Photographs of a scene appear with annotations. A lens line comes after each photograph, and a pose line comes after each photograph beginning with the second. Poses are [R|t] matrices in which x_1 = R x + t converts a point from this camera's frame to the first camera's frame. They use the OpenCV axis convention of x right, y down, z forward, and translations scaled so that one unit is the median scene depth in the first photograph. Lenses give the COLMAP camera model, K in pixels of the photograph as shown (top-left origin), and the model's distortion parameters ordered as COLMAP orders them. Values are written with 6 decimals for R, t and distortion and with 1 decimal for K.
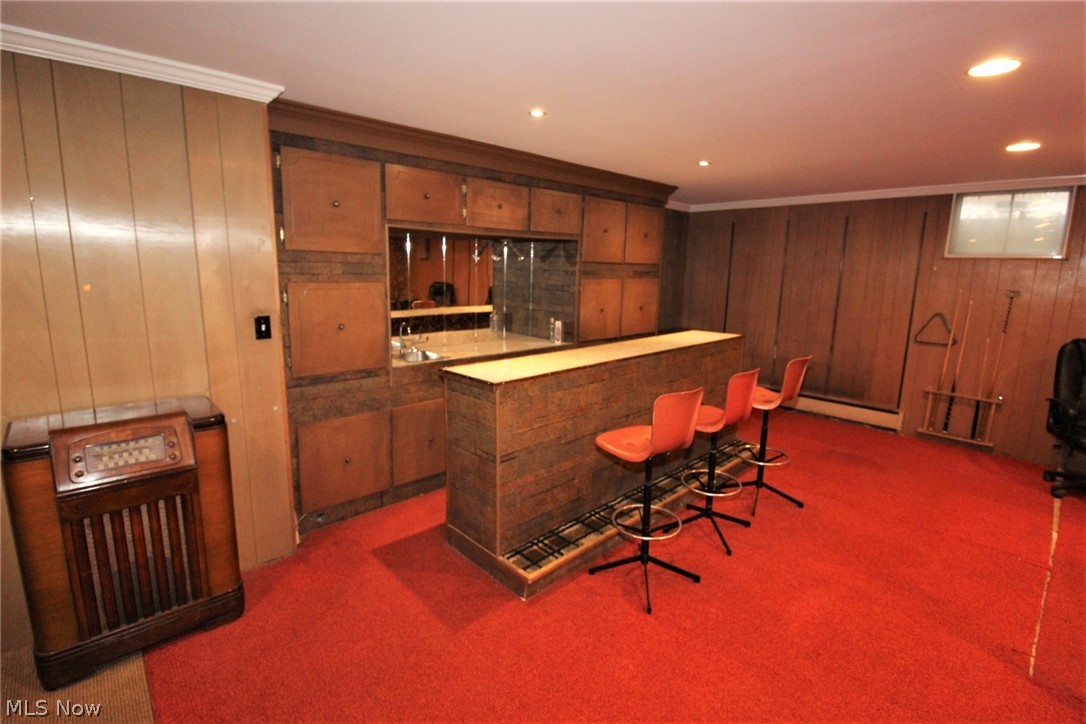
lens RADIAL K [[507.5, 0, 546.8], [0, 507.5, 360.0], [0, 0, 1]] dist [-0.002115, -0.000134]
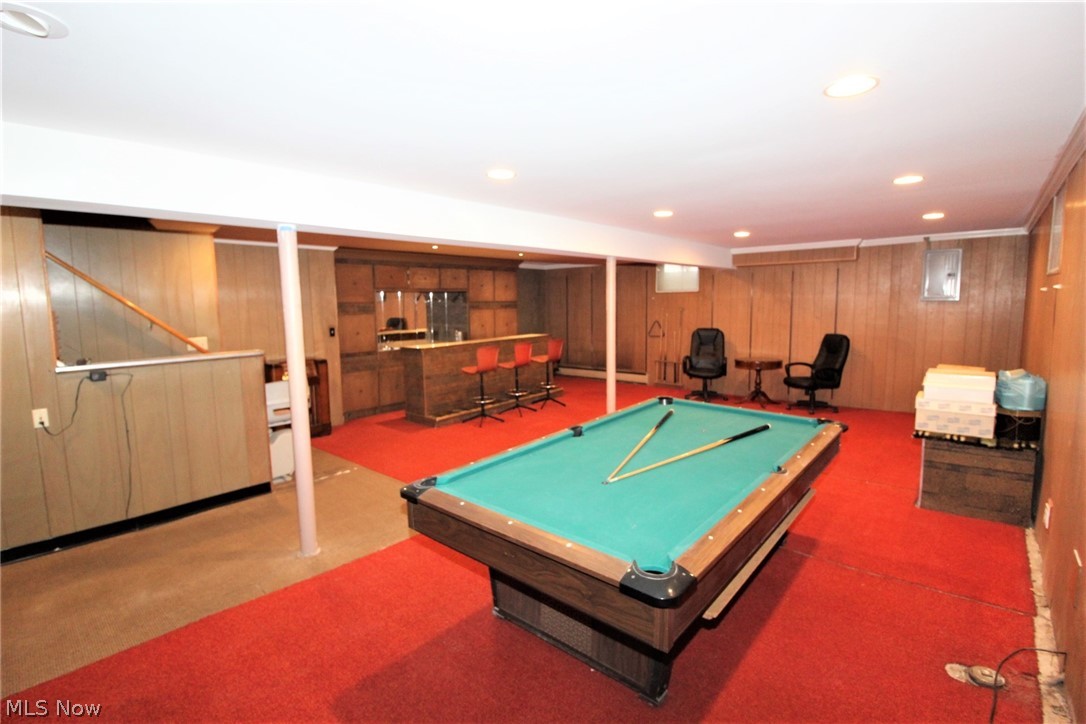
lens RADIAL K [[507.5, 0, 537.9], [0, 507.5, 358.5], [0, 0, 1]] dist [-0.002115, -0.000134]
pose [[0.996177, -0.047112, 0.073560, 0.215640], [0.052417, 0.996031, -0.071933, 0.224359], [-0.069879, 0.075514, 0.994693, -1.189582]]
